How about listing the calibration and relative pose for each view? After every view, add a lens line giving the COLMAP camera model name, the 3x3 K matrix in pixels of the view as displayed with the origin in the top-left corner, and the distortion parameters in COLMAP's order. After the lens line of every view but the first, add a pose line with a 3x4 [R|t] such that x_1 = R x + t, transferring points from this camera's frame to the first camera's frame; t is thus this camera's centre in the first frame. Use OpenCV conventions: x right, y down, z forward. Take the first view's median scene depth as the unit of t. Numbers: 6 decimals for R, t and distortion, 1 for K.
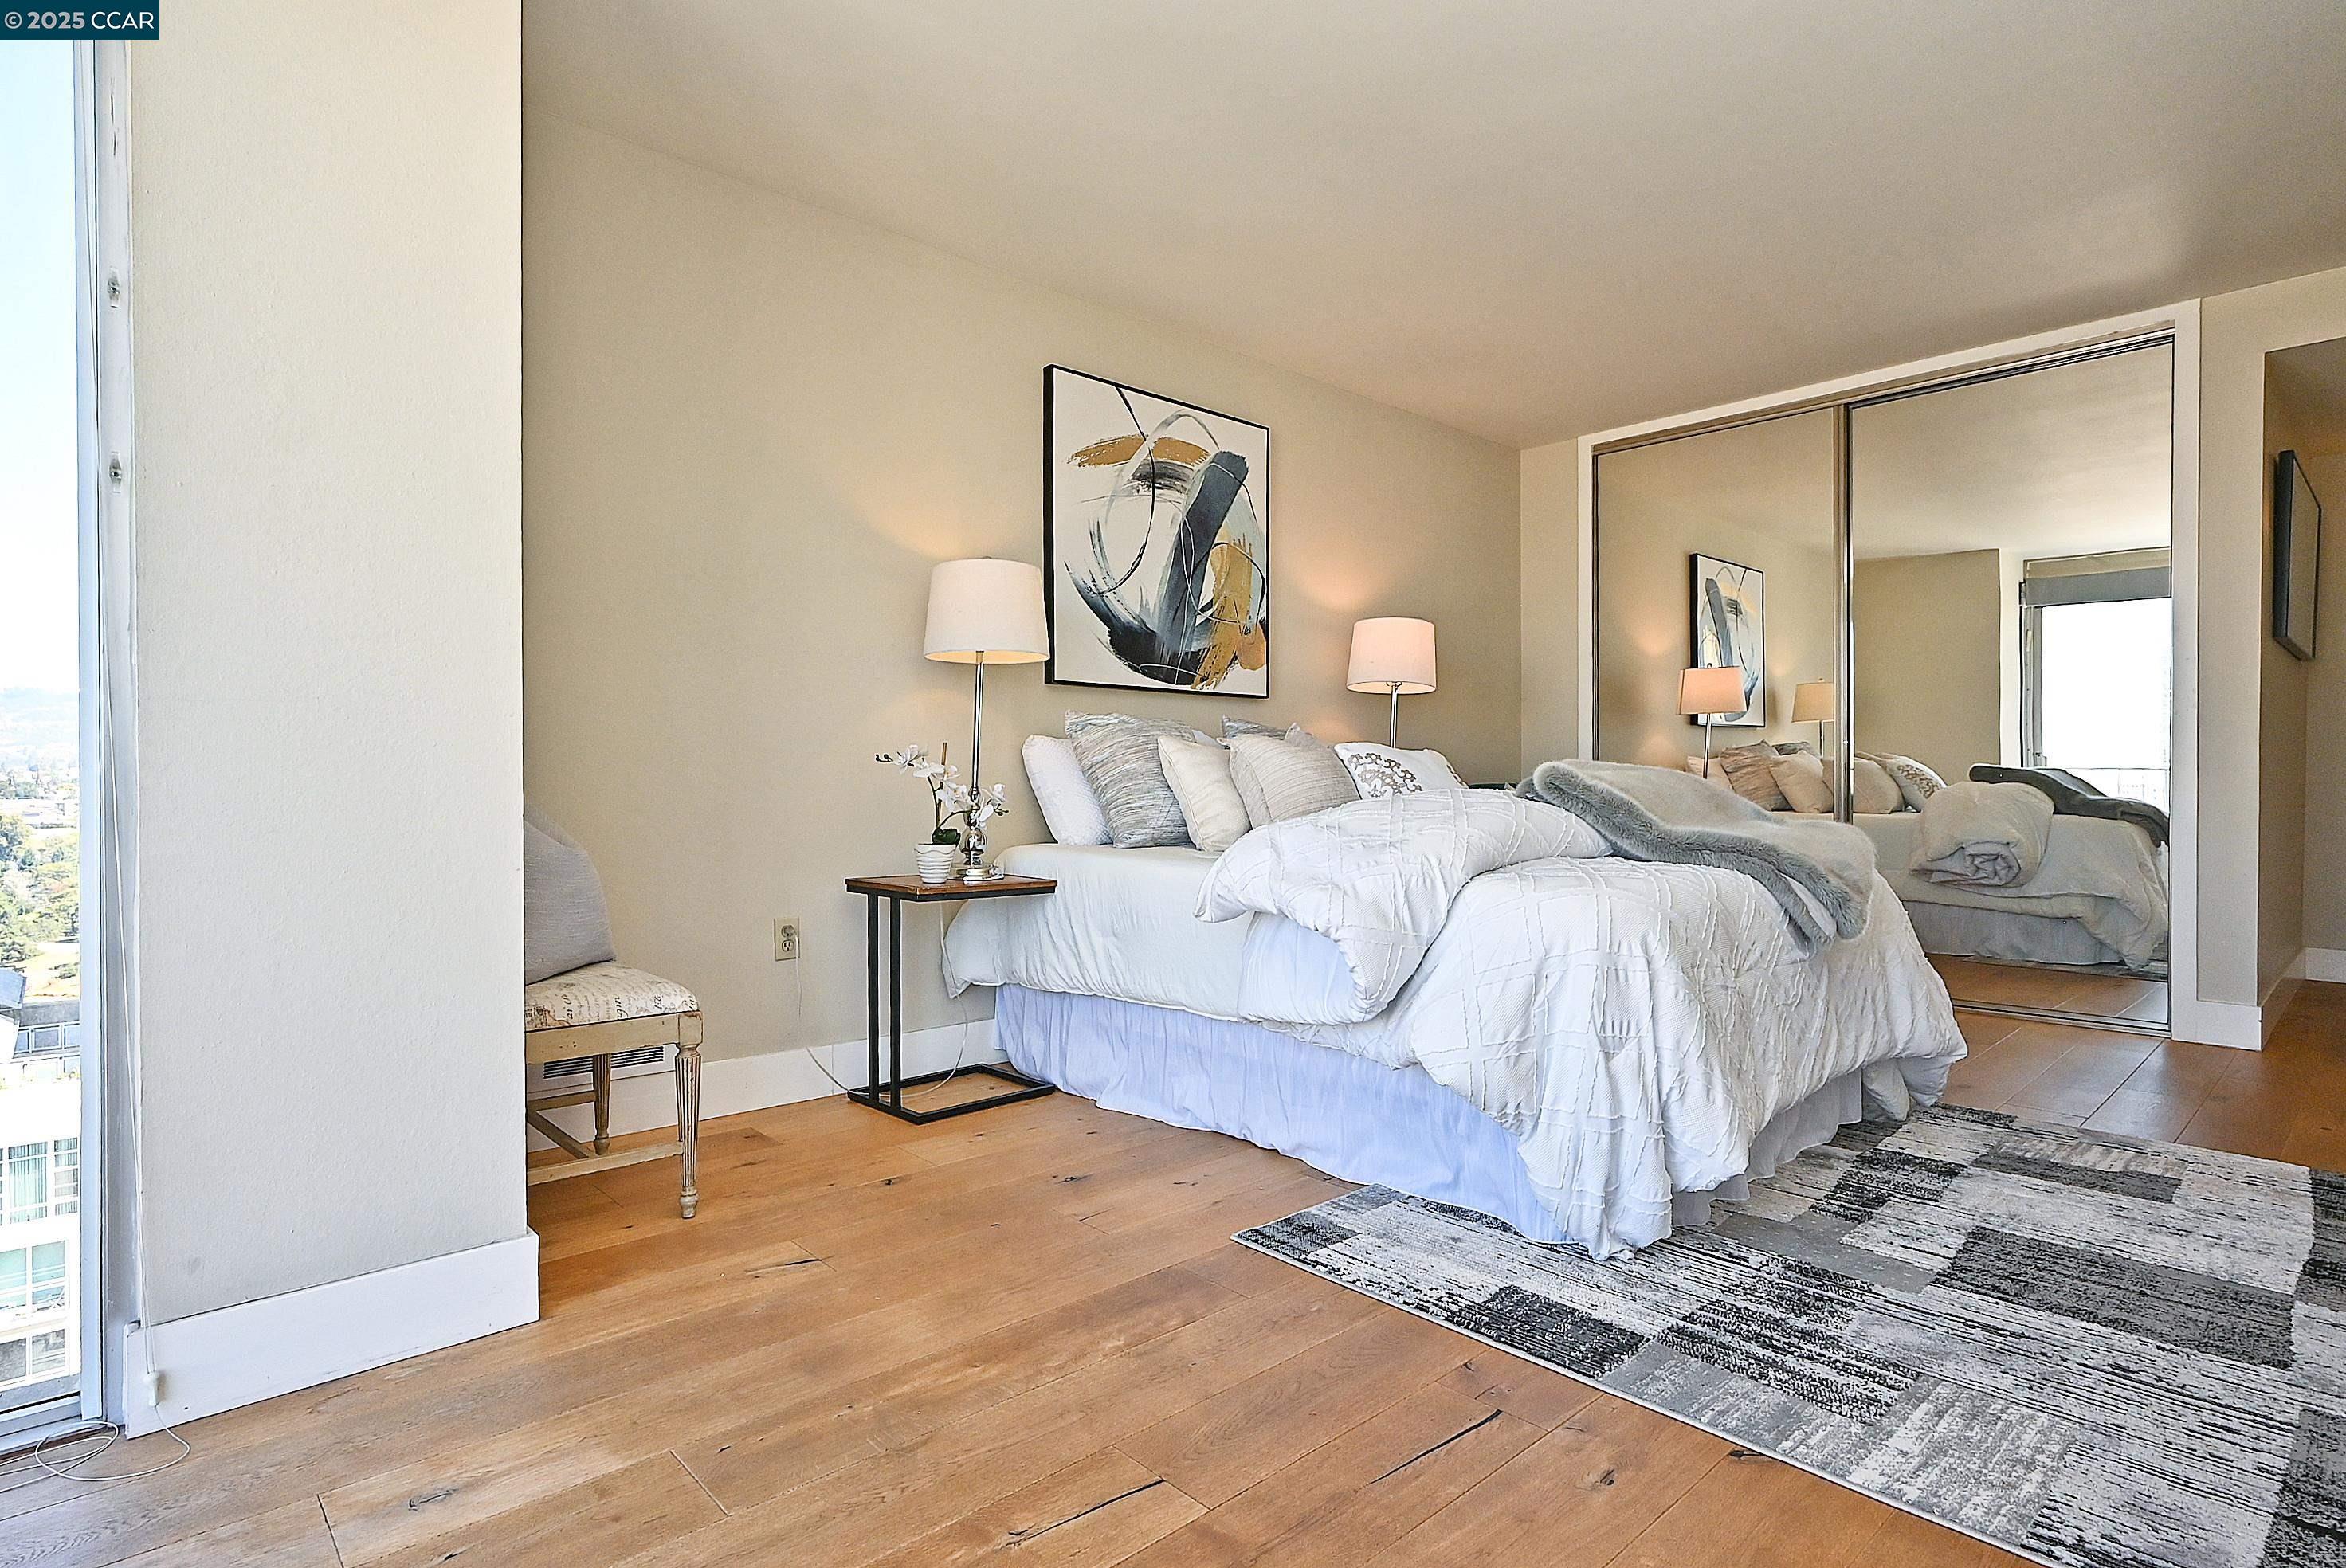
lens RADIAL K [[1170.3, 0, 1195.7], [0, 1170.3, 801.4], [0, 0, 1]] dist [-0.004490, 0.001383]
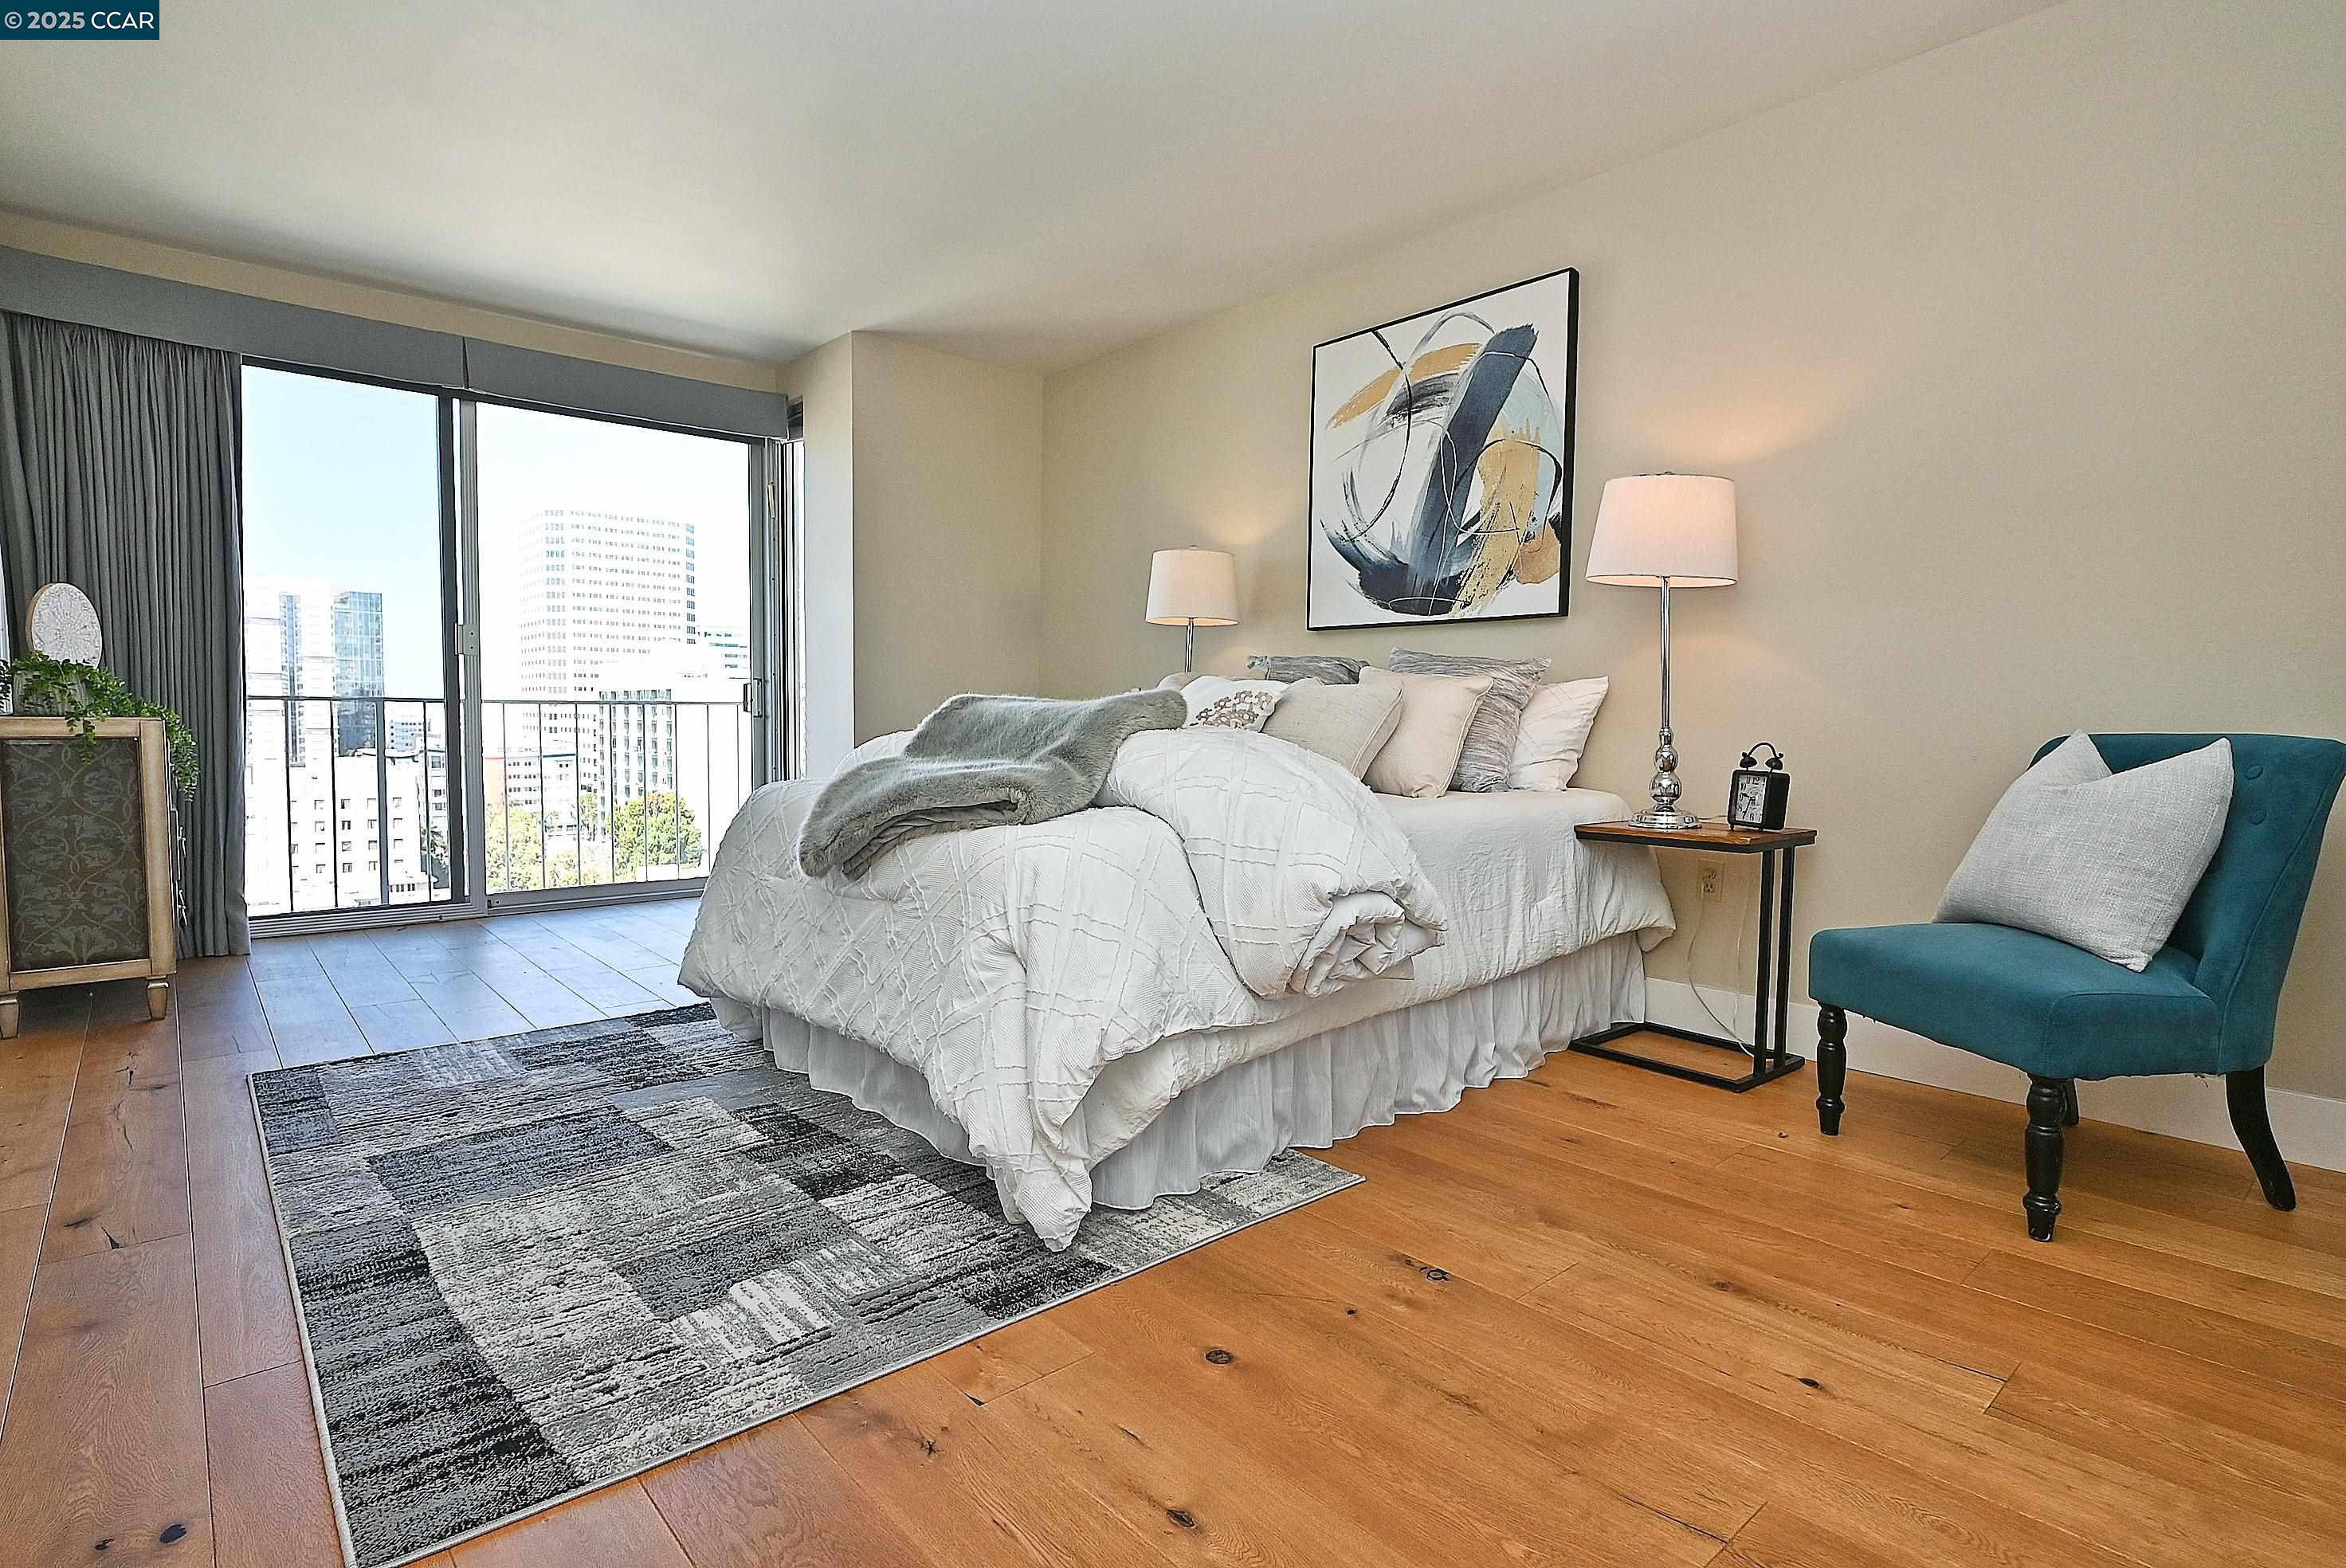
lens RADIAL K [[1170.3, 0, 1178.5], [0, 1170.3, 795.5], [0, 0, 1]] dist [-0.004490, 0.001383]
pose [[-0.034349, 0.069618, -0.996982, 0.949082], [-0.031661, 0.996994, 0.070710, -0.015671], [0.998908, 0.033994, -0.032041, 0.842271]]
